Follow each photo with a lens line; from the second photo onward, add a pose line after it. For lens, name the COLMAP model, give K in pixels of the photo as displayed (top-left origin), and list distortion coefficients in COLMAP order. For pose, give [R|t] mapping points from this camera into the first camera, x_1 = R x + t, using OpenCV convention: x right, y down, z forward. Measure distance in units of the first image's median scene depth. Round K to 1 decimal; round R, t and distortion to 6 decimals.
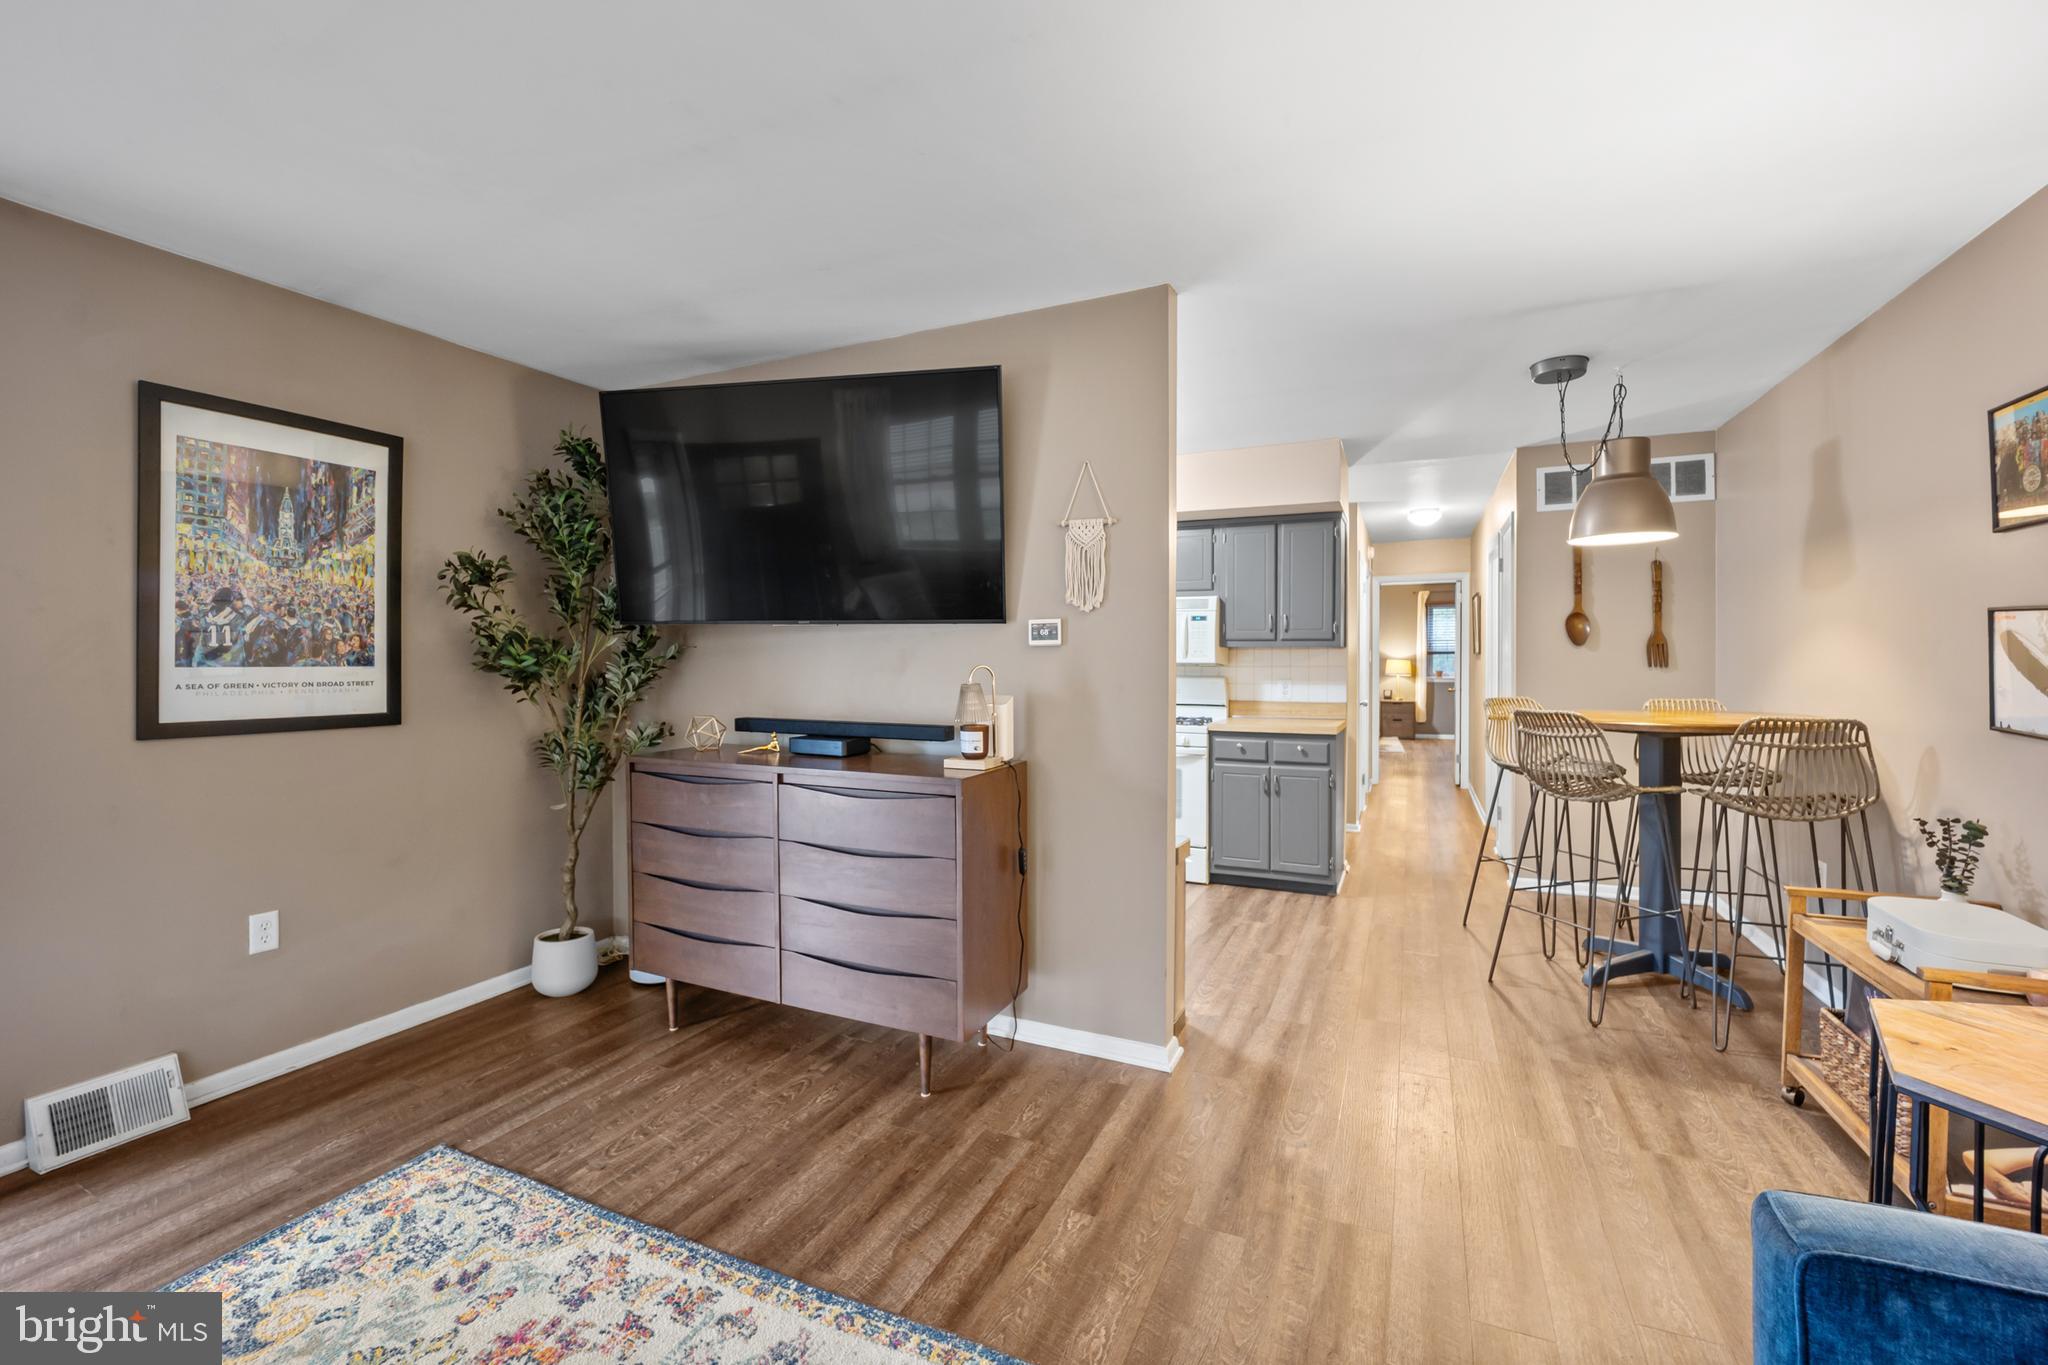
lens RADIAL K [[844.5, 0, 1021.2], [0, 844.5, 664.0], [0, 0, 1]] dist [-0.011790, -0.000085]
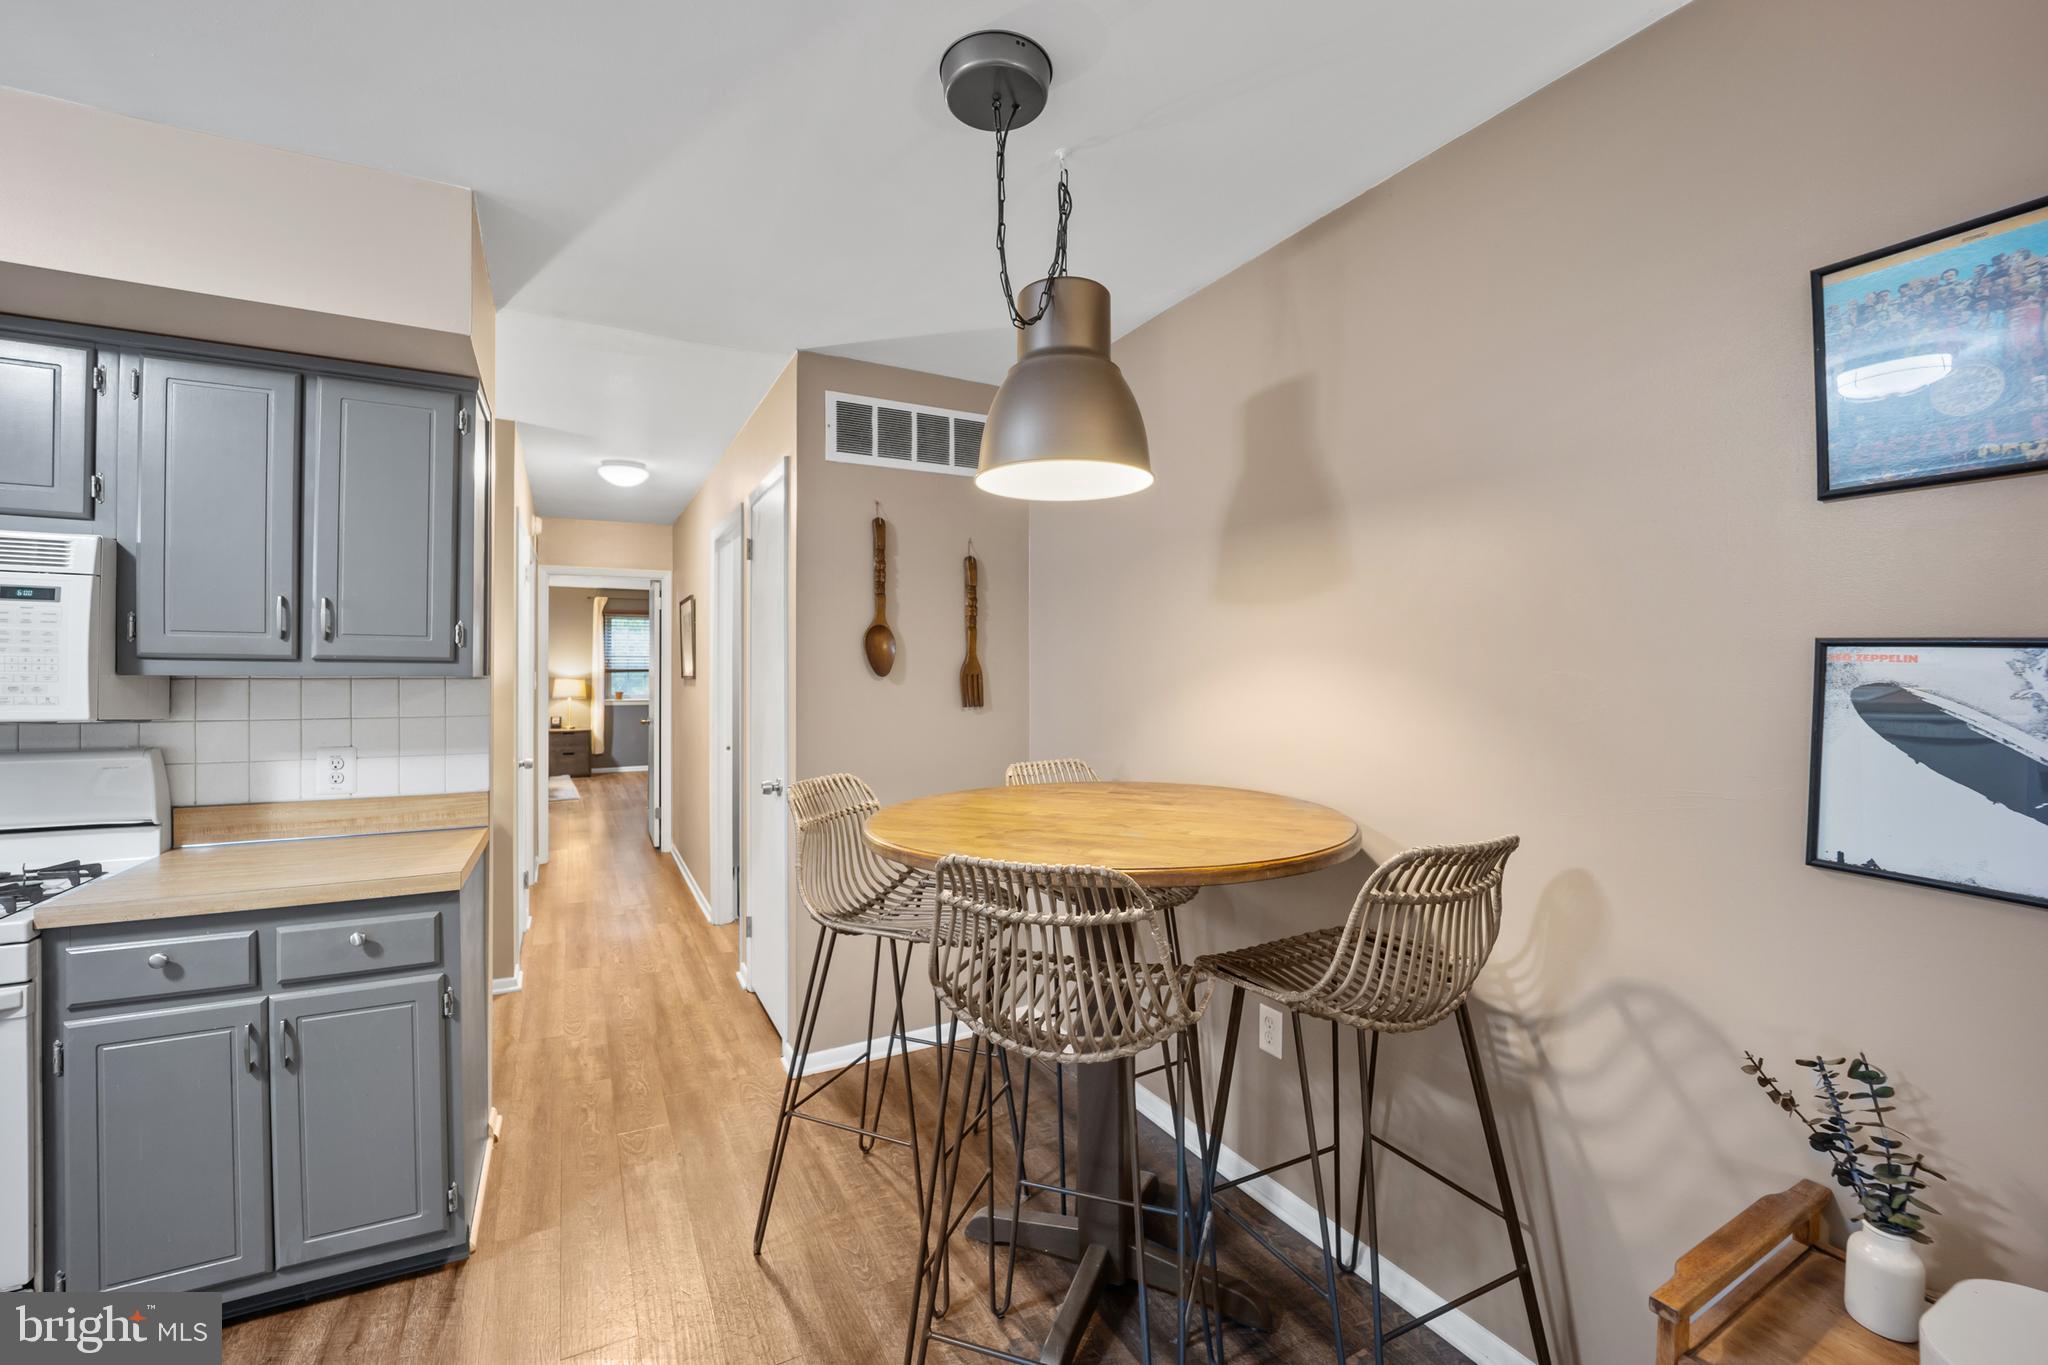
lens RADIAL K [[835.3, 0, 1021.7], [0, 835.3, 674.2], [0, 0, 1]] dist [-0.020949, 0.000198]
pose [[0.599795, 0.000758, 0.800154, 0.188012], [0.001974, 0.999995, -0.002427, -0.019014], [-0.800152, 0.003035, 0.599790, 0.468450]]
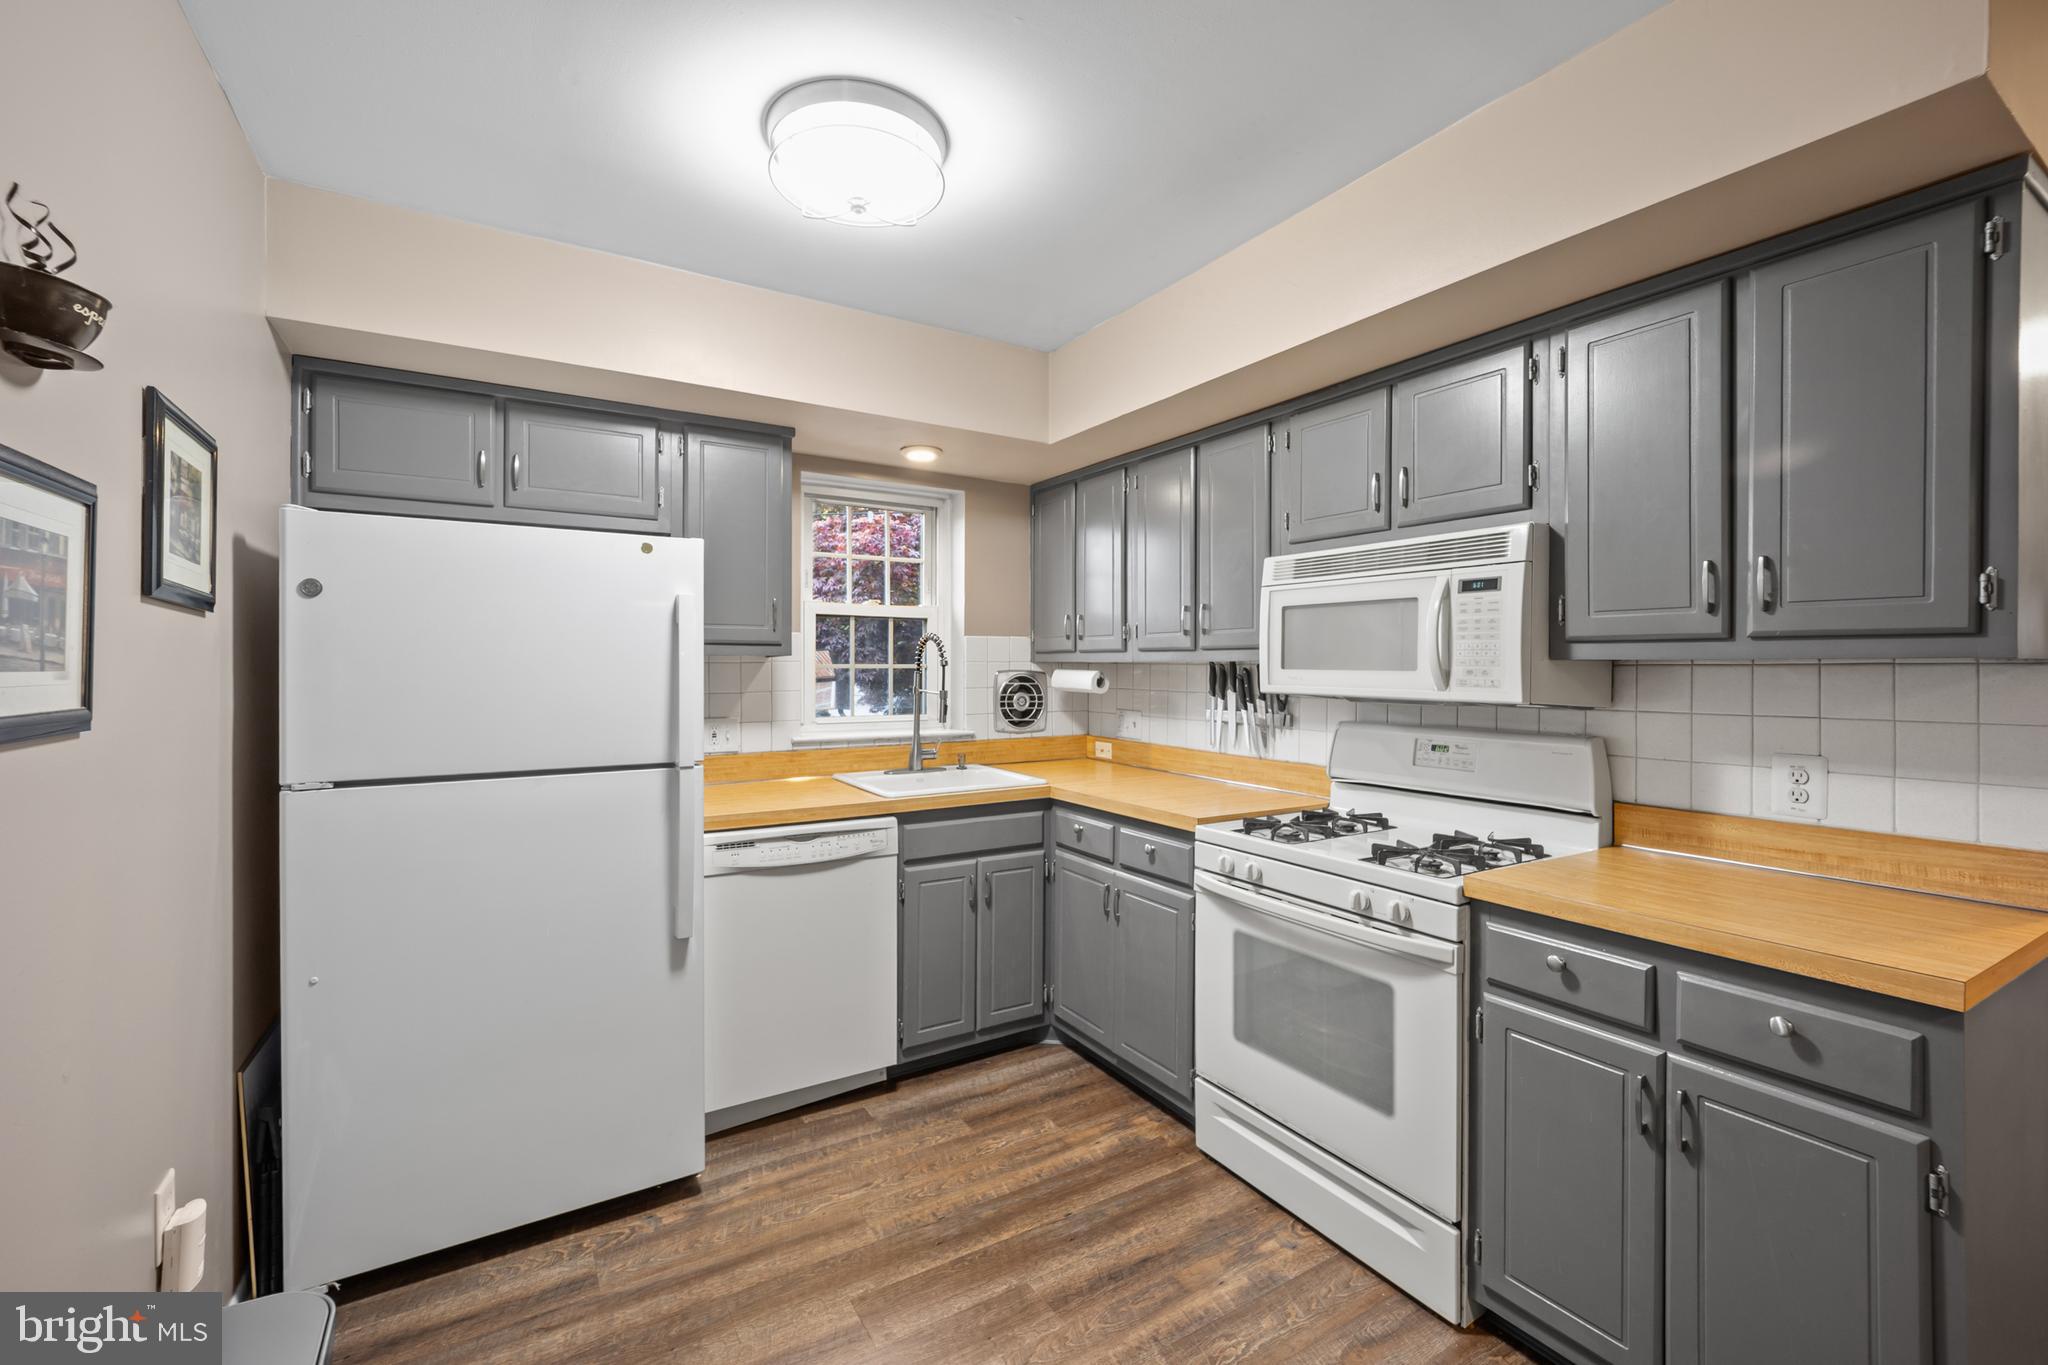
lens RADIAL K [[851.1, 0, 1009.7], [0, 851.1, 670.4], [0, 0, 1]] dist [-0.002867, 0.000053]
pose [[0.828394, 0.001710, -0.560143, 0.247847], [-0.005610, 0.999971, -0.005244, -0.012399], [0.560118, 0.007486, 0.828379, 0.559862]]
